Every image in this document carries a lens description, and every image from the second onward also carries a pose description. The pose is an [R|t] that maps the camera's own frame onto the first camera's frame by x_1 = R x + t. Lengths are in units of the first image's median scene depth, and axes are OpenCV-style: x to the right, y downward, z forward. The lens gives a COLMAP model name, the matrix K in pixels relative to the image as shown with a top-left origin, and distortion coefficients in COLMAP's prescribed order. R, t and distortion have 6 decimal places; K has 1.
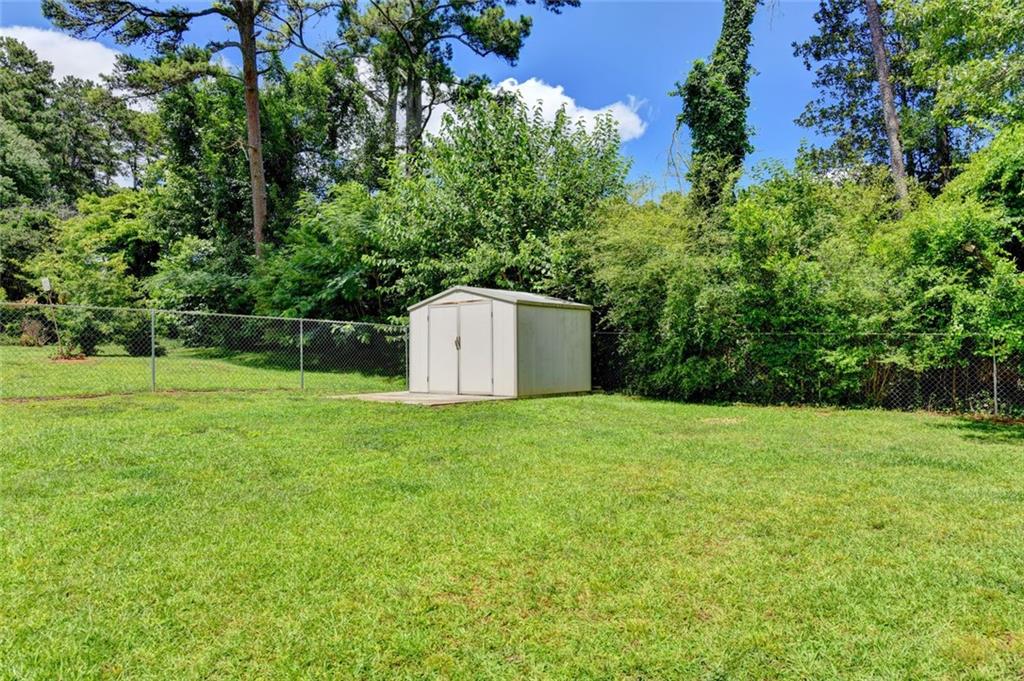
lens RADIAL K [[702.1, 0, 512.0], [0, 702.1, 340.5], [0, 0, 1]] dist [0.000327, -0.000725]
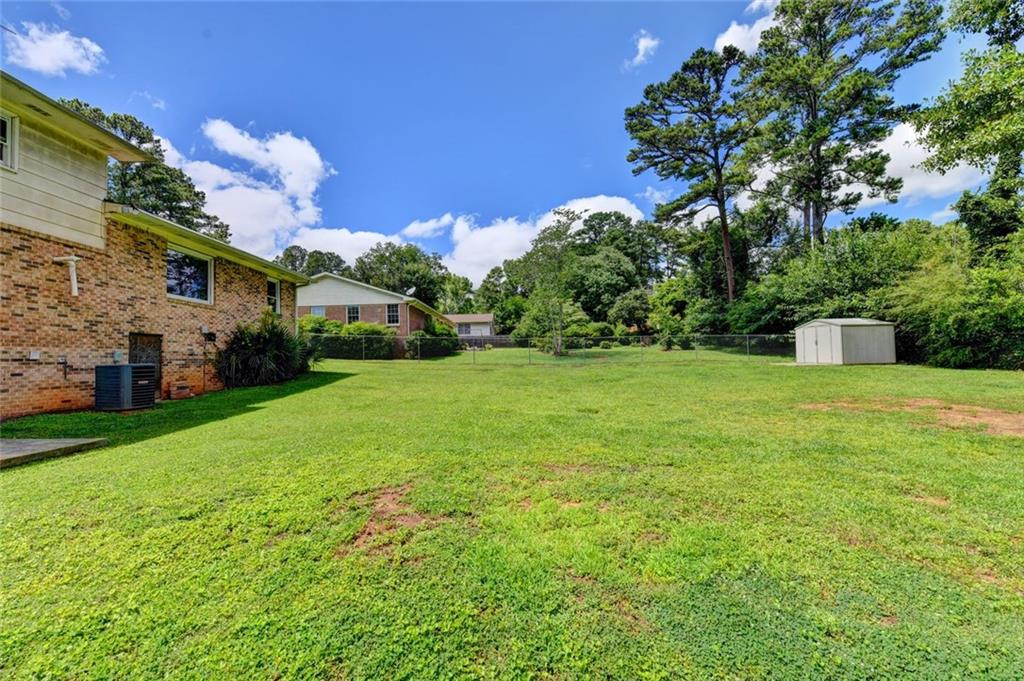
lens RADIAL K [[422.8, 0, 513.7], [0, 422.8, 340.5], [0, 0, 1]] dist [-0.006840, -0.000468]
pose [[0.671068, -0.032571, -0.740680, 0.232592], [0.034623, 0.999321, -0.012576, -0.016431], [0.740587, -0.017205, 0.671740, -0.587605]]
